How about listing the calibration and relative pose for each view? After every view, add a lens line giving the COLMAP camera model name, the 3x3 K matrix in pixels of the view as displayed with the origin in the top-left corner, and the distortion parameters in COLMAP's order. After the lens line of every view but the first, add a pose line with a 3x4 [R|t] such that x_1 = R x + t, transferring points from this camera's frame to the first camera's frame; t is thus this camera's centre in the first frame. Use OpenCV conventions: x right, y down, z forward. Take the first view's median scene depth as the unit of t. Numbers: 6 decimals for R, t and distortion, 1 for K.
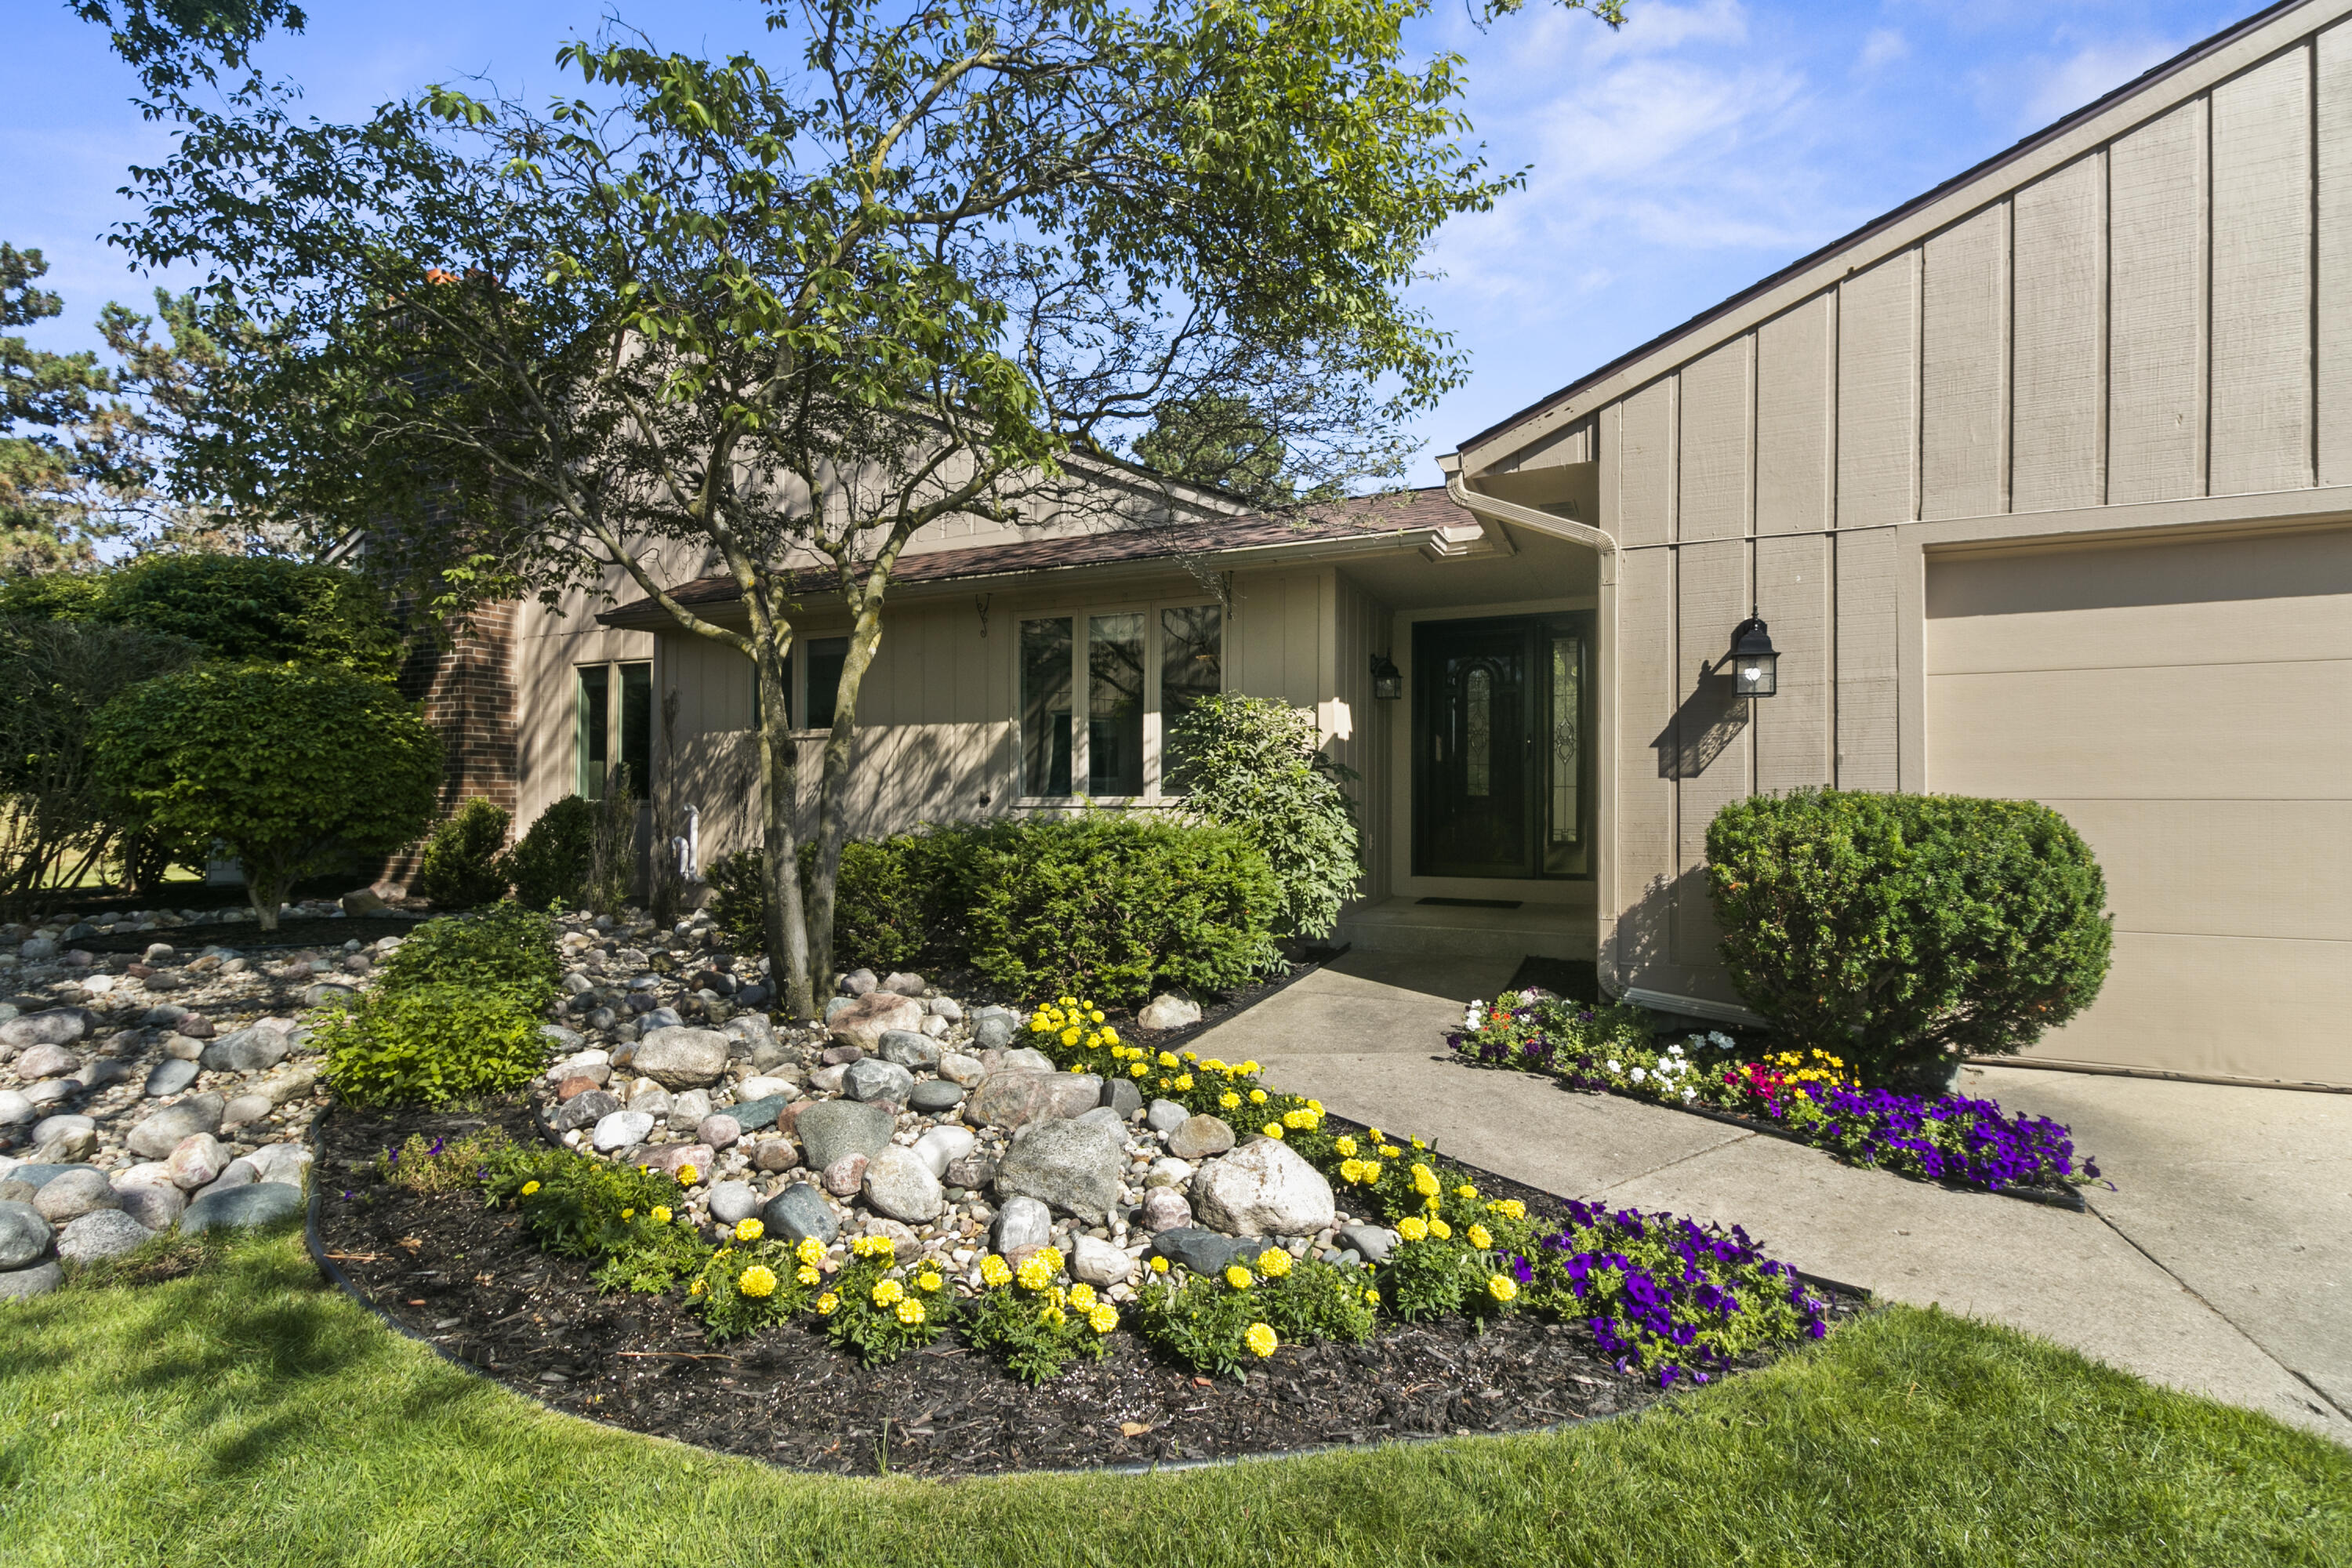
lens RADIAL K [[1093.2, 0, 1182.3], [0, 1093.2, 772.8], [0, 0, 1]] dist [0.002161, -0.000699]
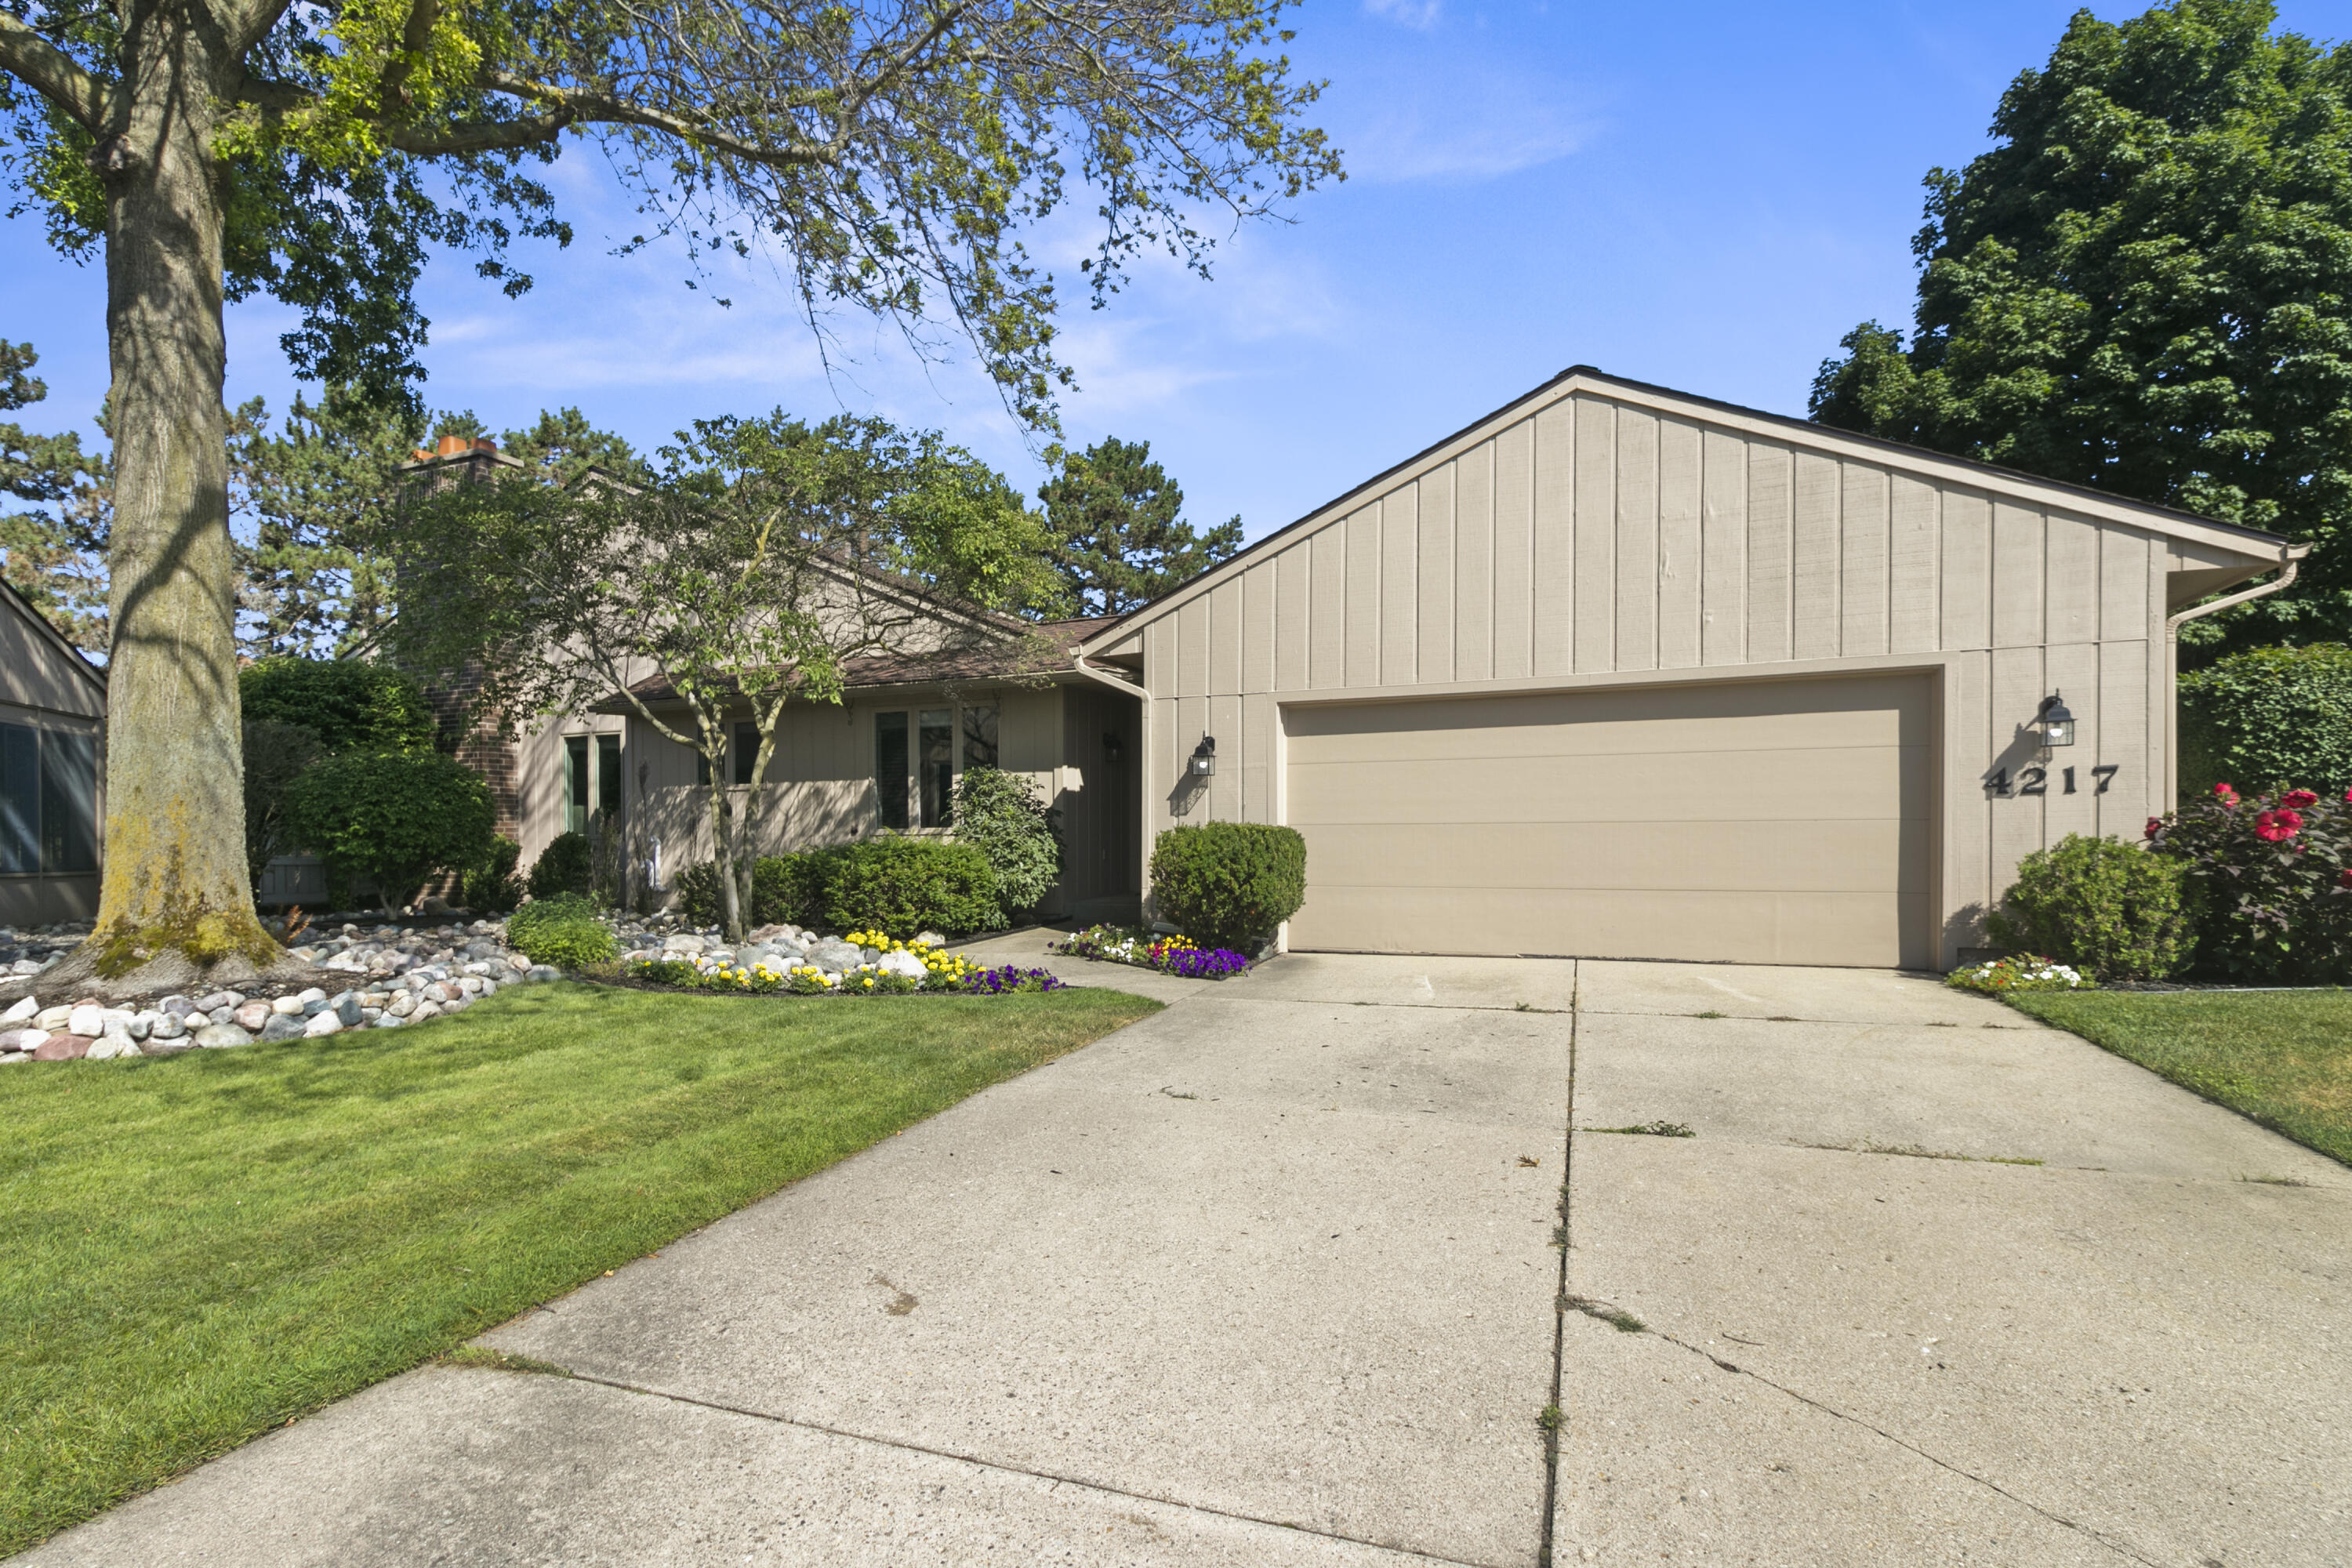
lens RADIAL K [[1228.7, 0, 1170.8], [0, 1228.7, 801.0], [0, 0, 1]] dist [-0.003858, -0.002240]
pose [[0.999842, -0.012628, 0.012483, 0.231575], [0.012597, 0.999917, 0.002549, -0.015862], [-0.012514, -0.002391, 0.999919, -0.689782]]
